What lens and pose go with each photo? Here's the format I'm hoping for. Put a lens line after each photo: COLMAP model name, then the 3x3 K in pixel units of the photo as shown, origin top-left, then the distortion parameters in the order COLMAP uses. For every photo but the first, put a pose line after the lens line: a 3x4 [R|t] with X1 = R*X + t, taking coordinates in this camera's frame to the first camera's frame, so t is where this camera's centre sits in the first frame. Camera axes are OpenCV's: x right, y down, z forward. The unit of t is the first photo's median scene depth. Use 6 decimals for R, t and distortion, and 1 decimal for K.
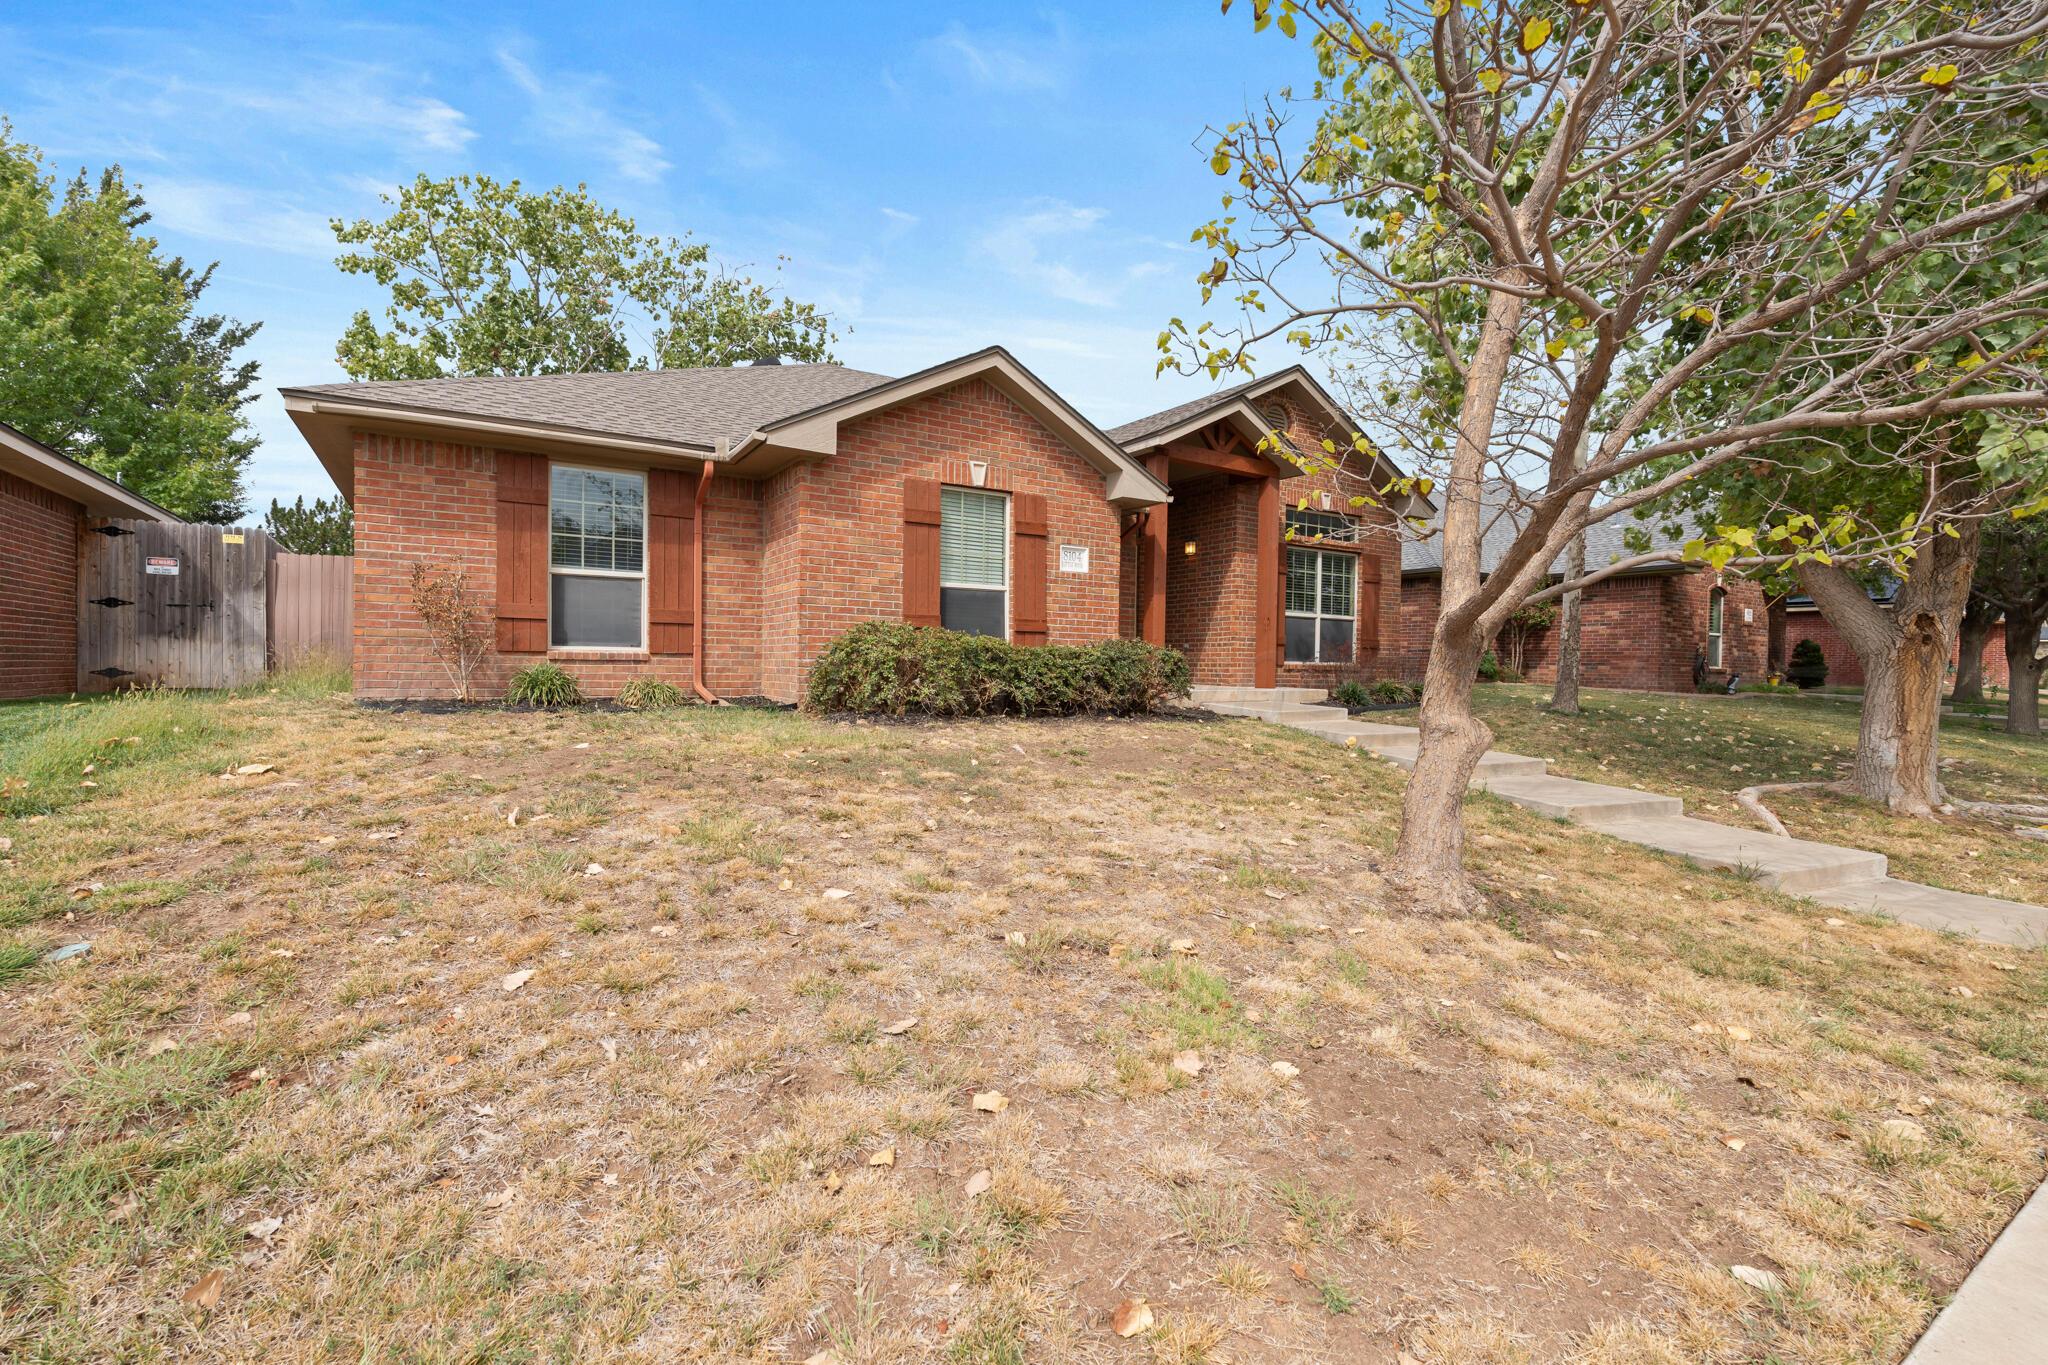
lens RADIAL K [[922.5, 0, 1028.8], [0, 922.5, 674.1], [0, 0, 1]] dist [-0.001084, -0.000005]
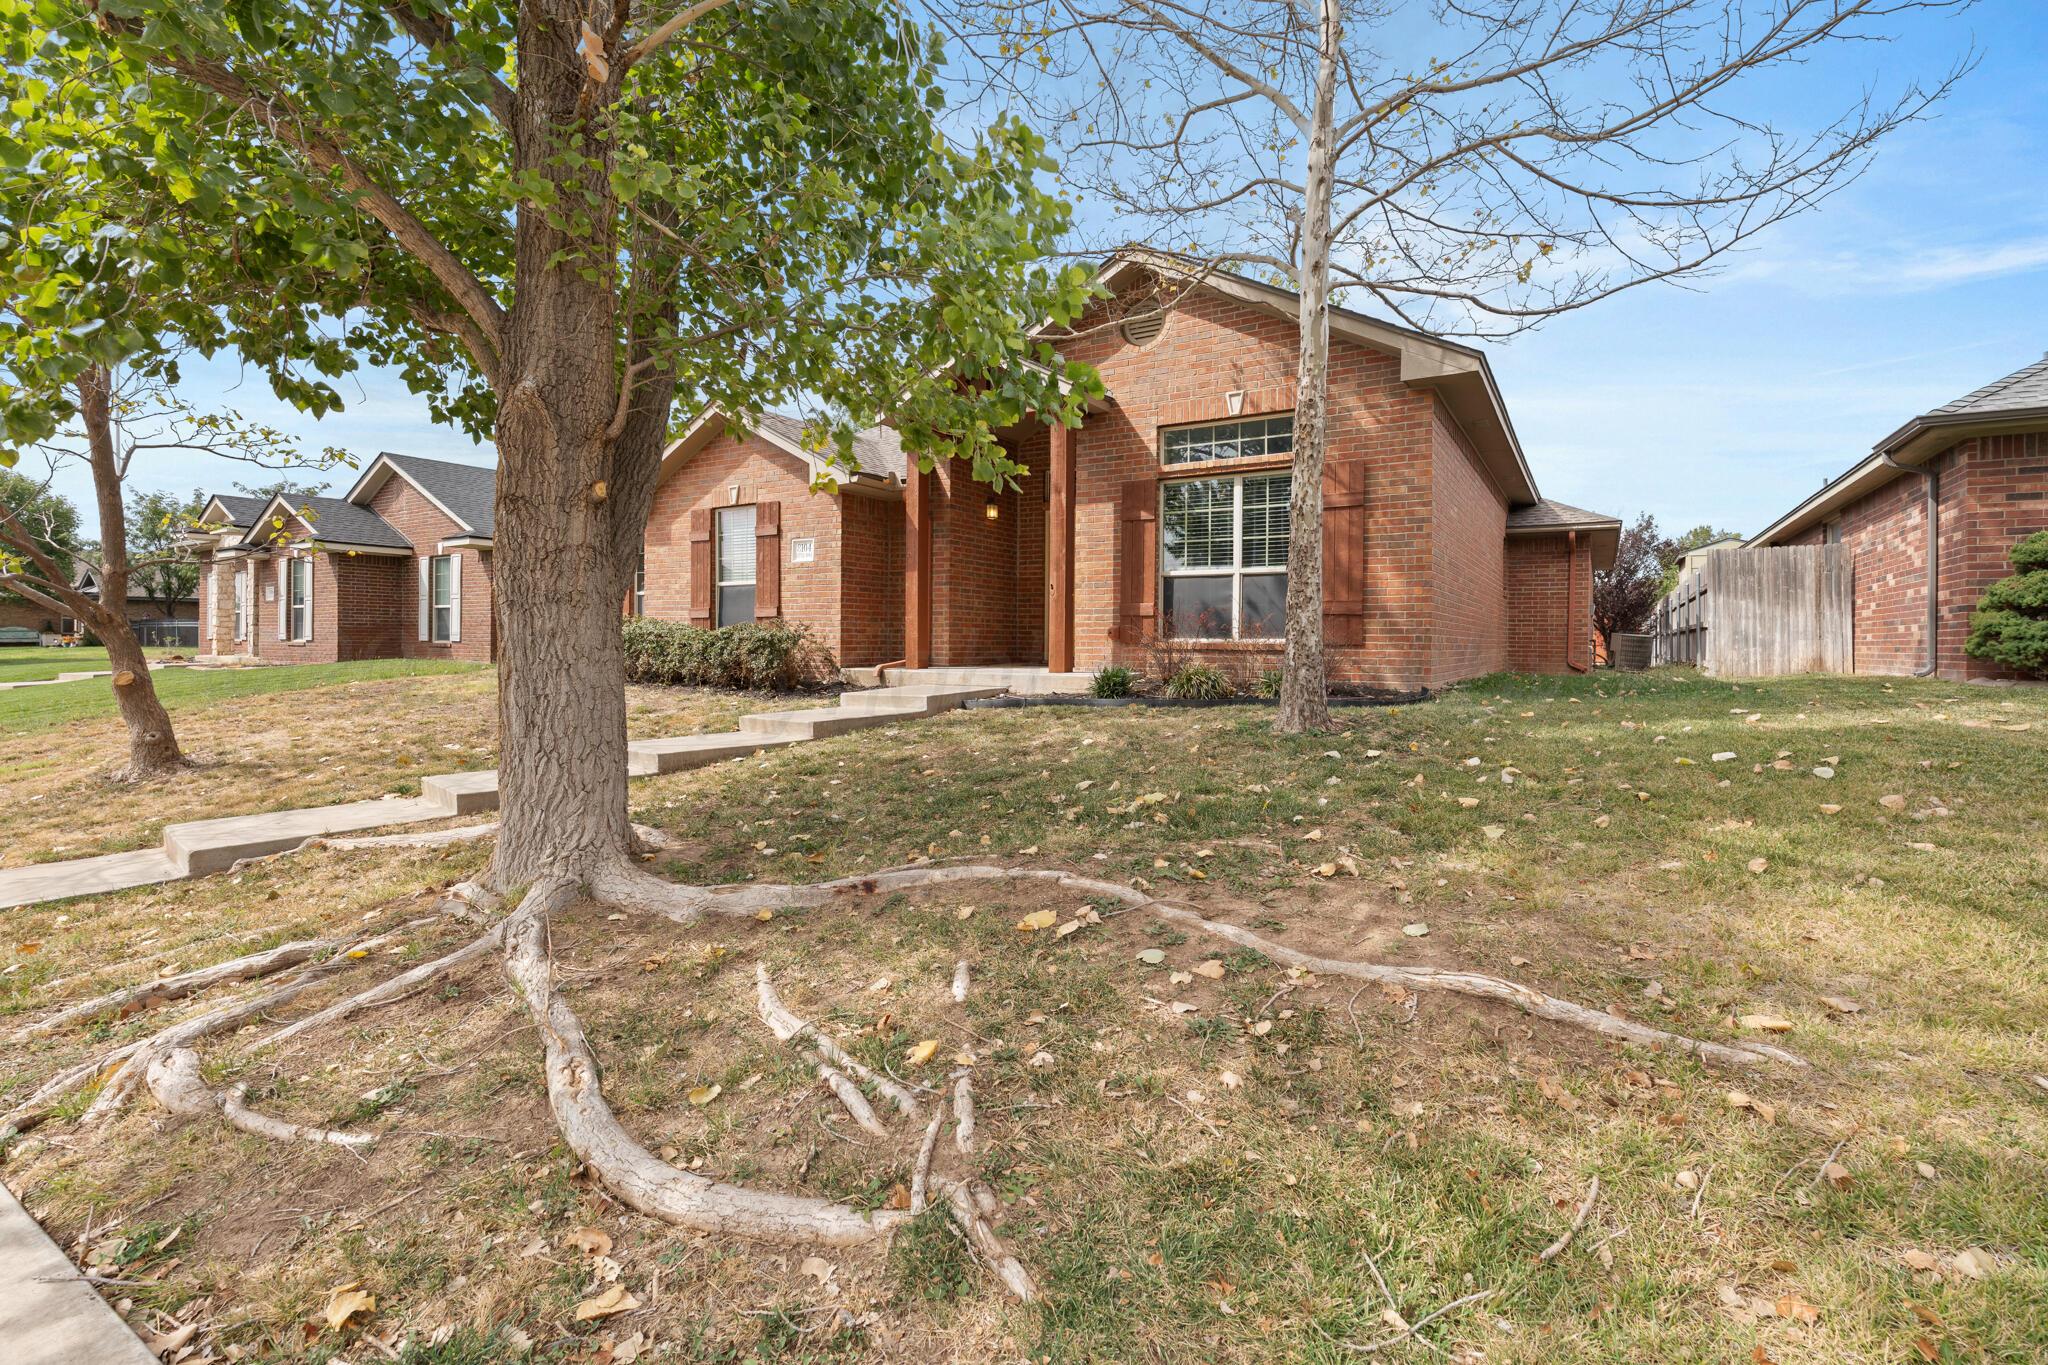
lens RADIAL K [[922.5, 0, 1022.2], [0, 922.5, 665.4], [0, 0, 1]] dist [-0.001084, -0.000005]
pose [[0.430030, 0.005024, -0.902801, 1.068998], [-0.010656, 0.999943, 0.000489, 0.010685], [0.902752, 0.009410, 0.430059, 0.689463]]
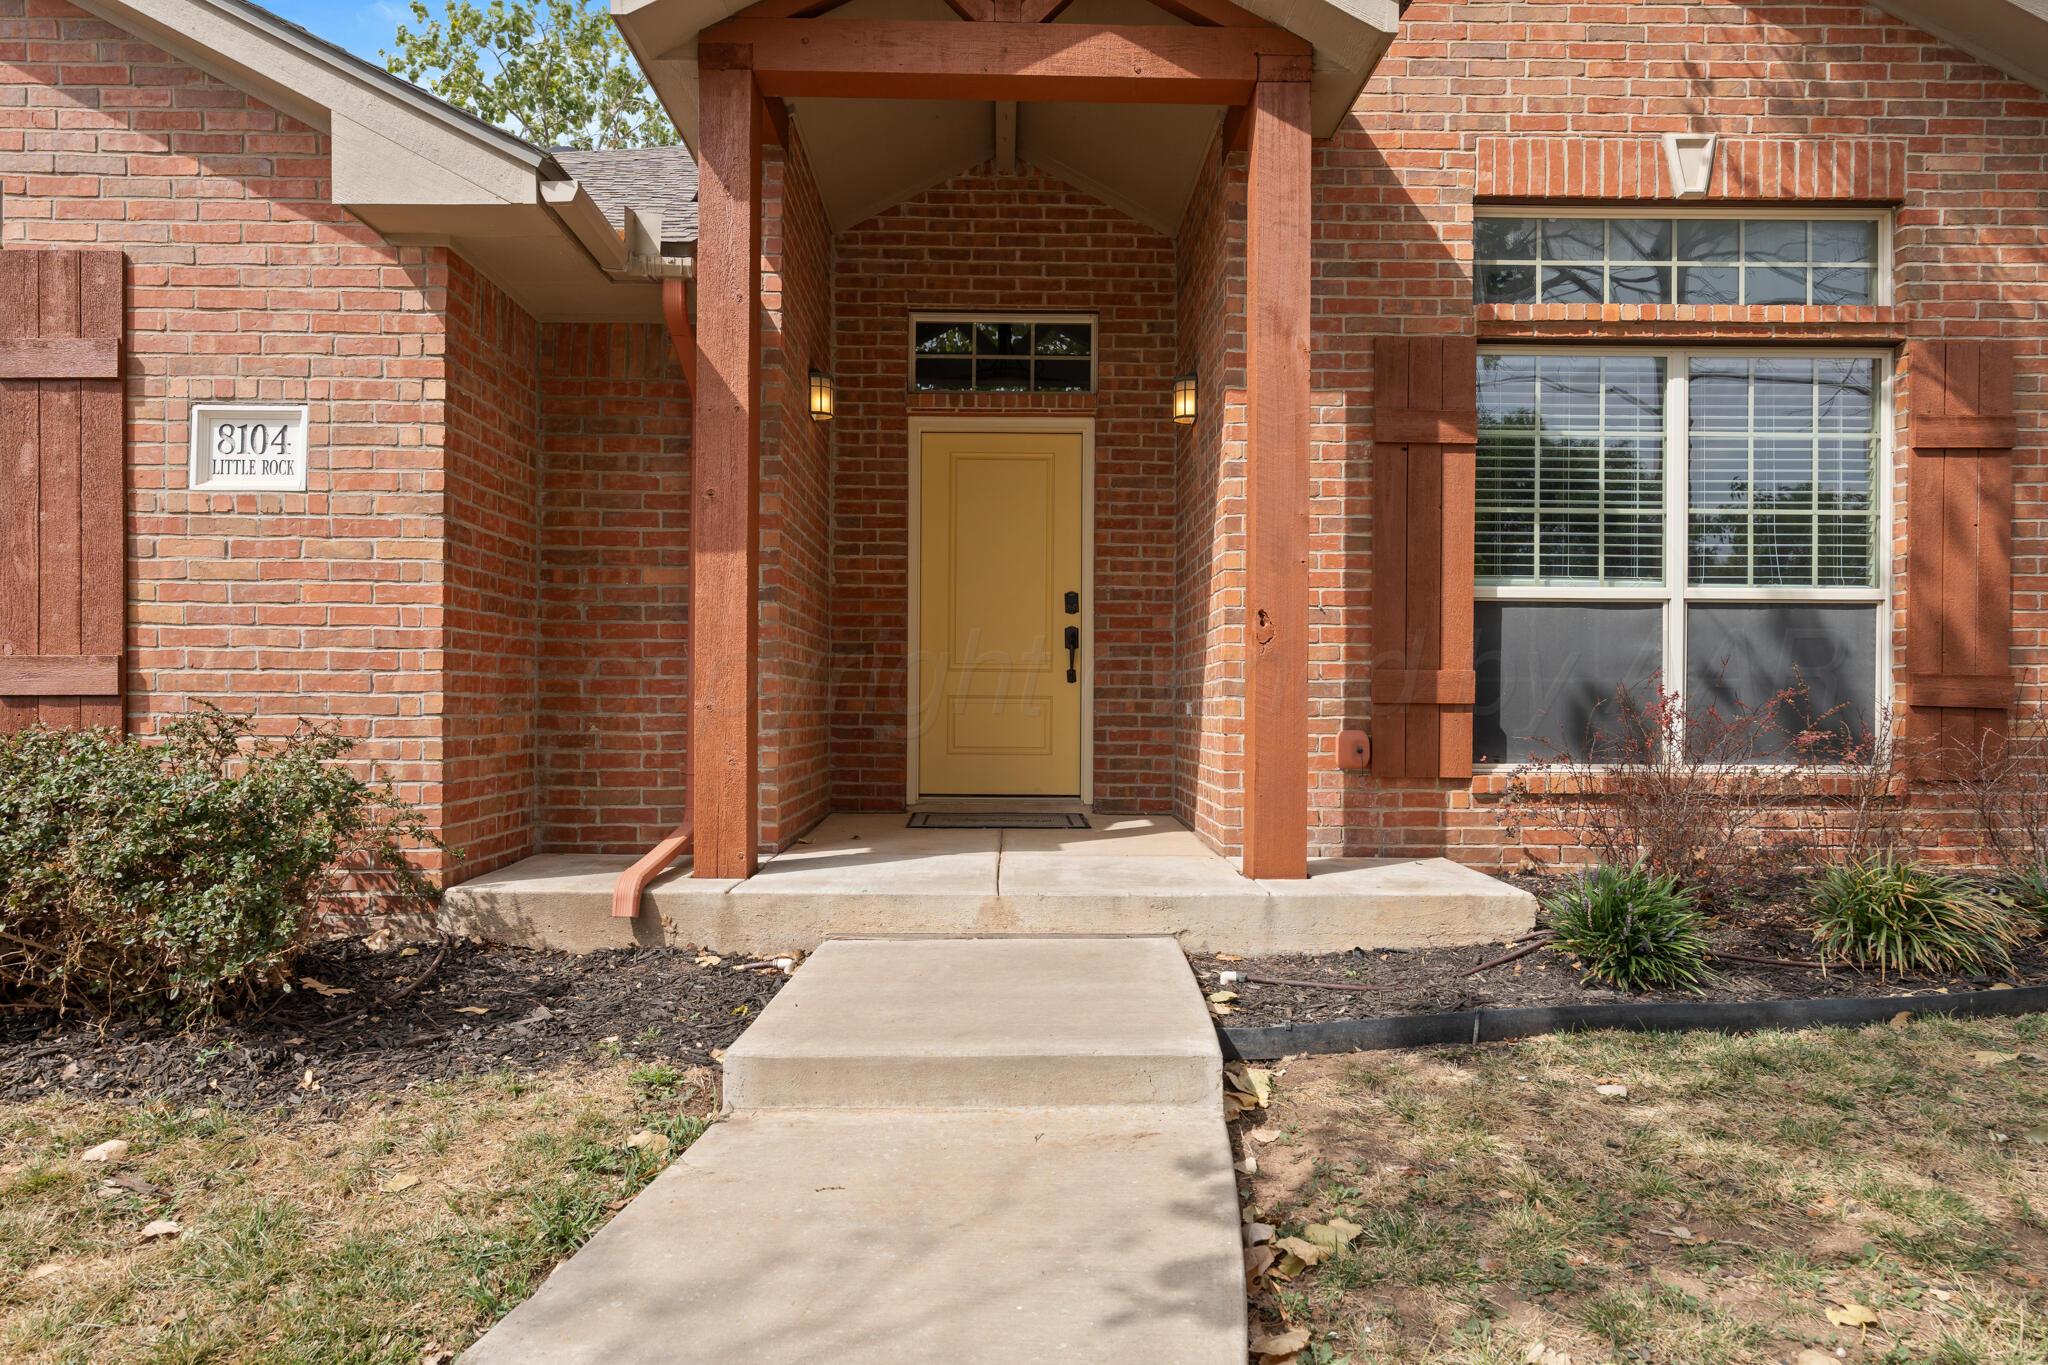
lens RADIAL K [[1359.1, 0, 1021.2], [0, 1359.1, 692.3], [0, 0, 1]] dist [0.003780, 0.000241]
pose [[0.846405, -0.019687, -0.532176, 0.446908], [0.004666, 0.999552, -0.029554, -0.028859], [0.532519, 0.022532, 0.846118, 0.691649]]
